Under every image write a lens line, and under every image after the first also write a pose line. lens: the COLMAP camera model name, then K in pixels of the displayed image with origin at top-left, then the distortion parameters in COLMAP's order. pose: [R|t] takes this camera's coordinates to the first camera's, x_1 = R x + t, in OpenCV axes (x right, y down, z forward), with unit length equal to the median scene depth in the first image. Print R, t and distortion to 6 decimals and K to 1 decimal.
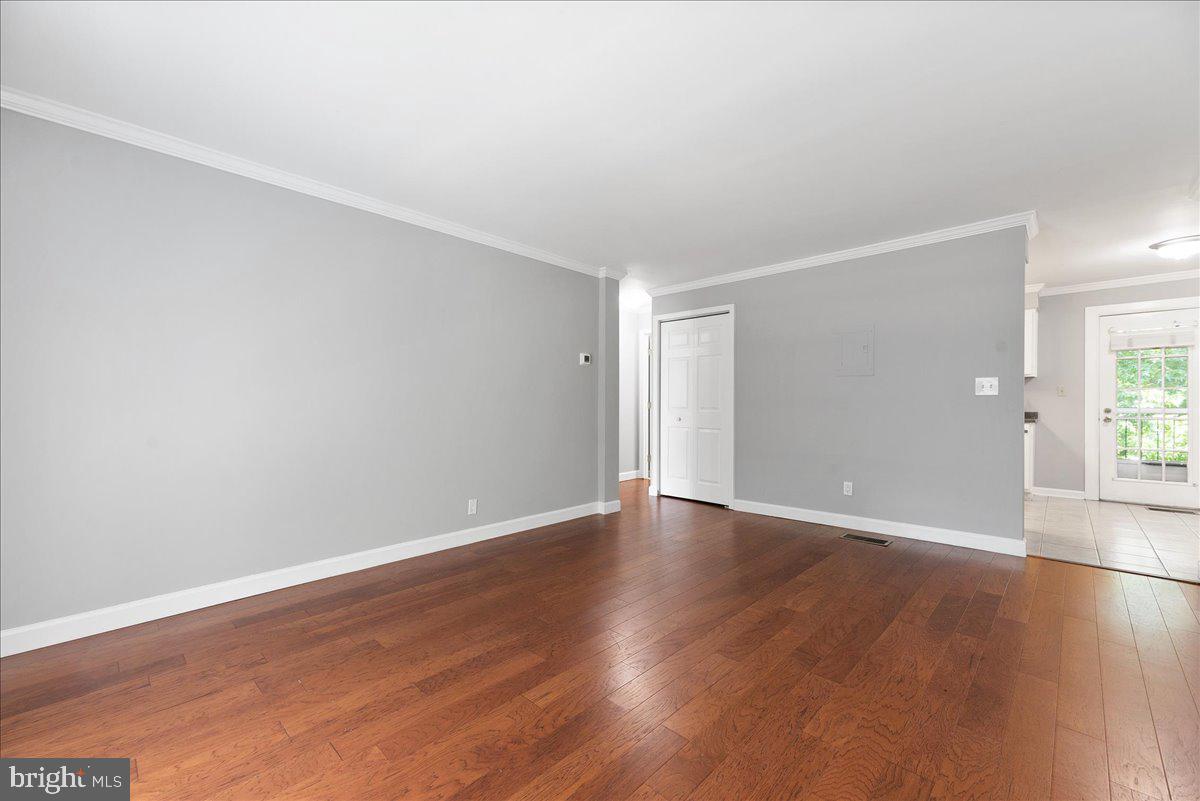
lens RADIAL K [[480.8, 0, 600.6], [0, 480.8, 401.5], [0, 0, 1]] dist [0.026179, -0.006728]
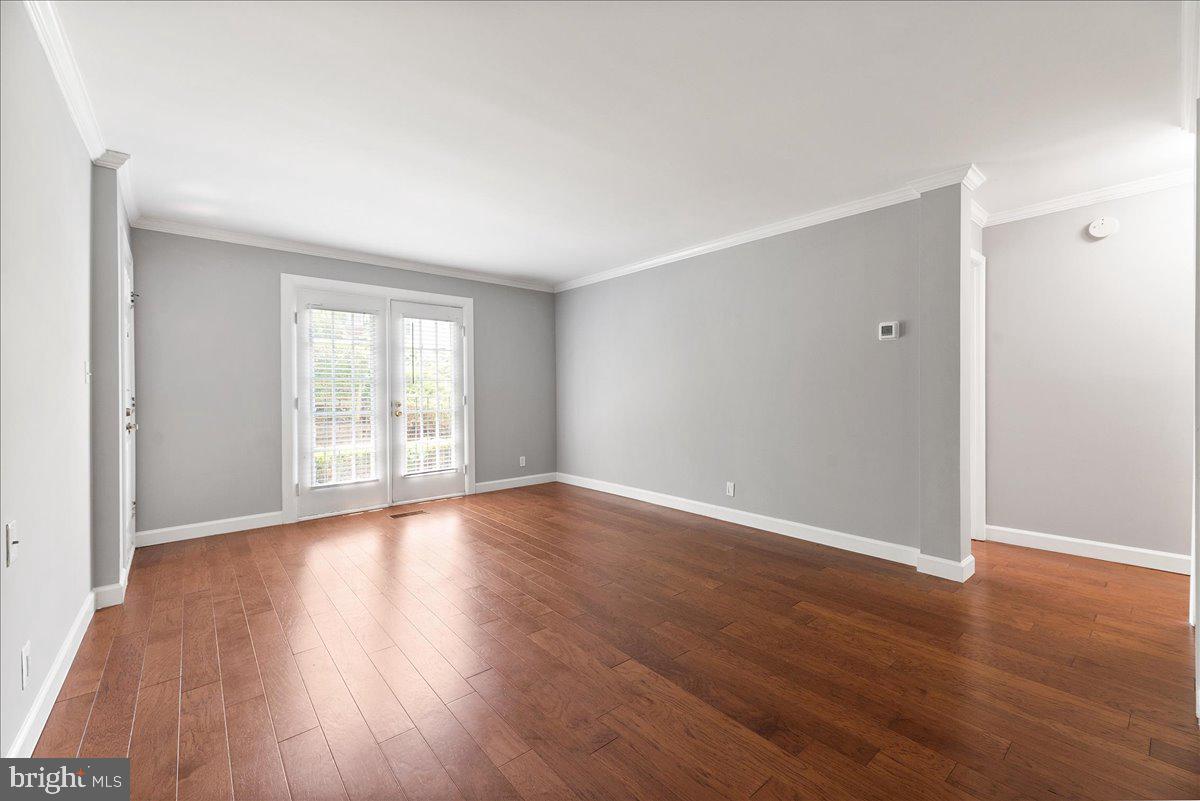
lens RADIAL K [[480.8, 0, 600.6], [0, 480.8, 401.5], [0, 0, 1]] dist [0.026179, -0.006728]
pose [[-0.111277, 0.004439, -0.993780, 1.088774], [0.003879, 0.999984, 0.004032, 0.021423], [0.993782, -0.003406, -0.111292, 1.076475]]
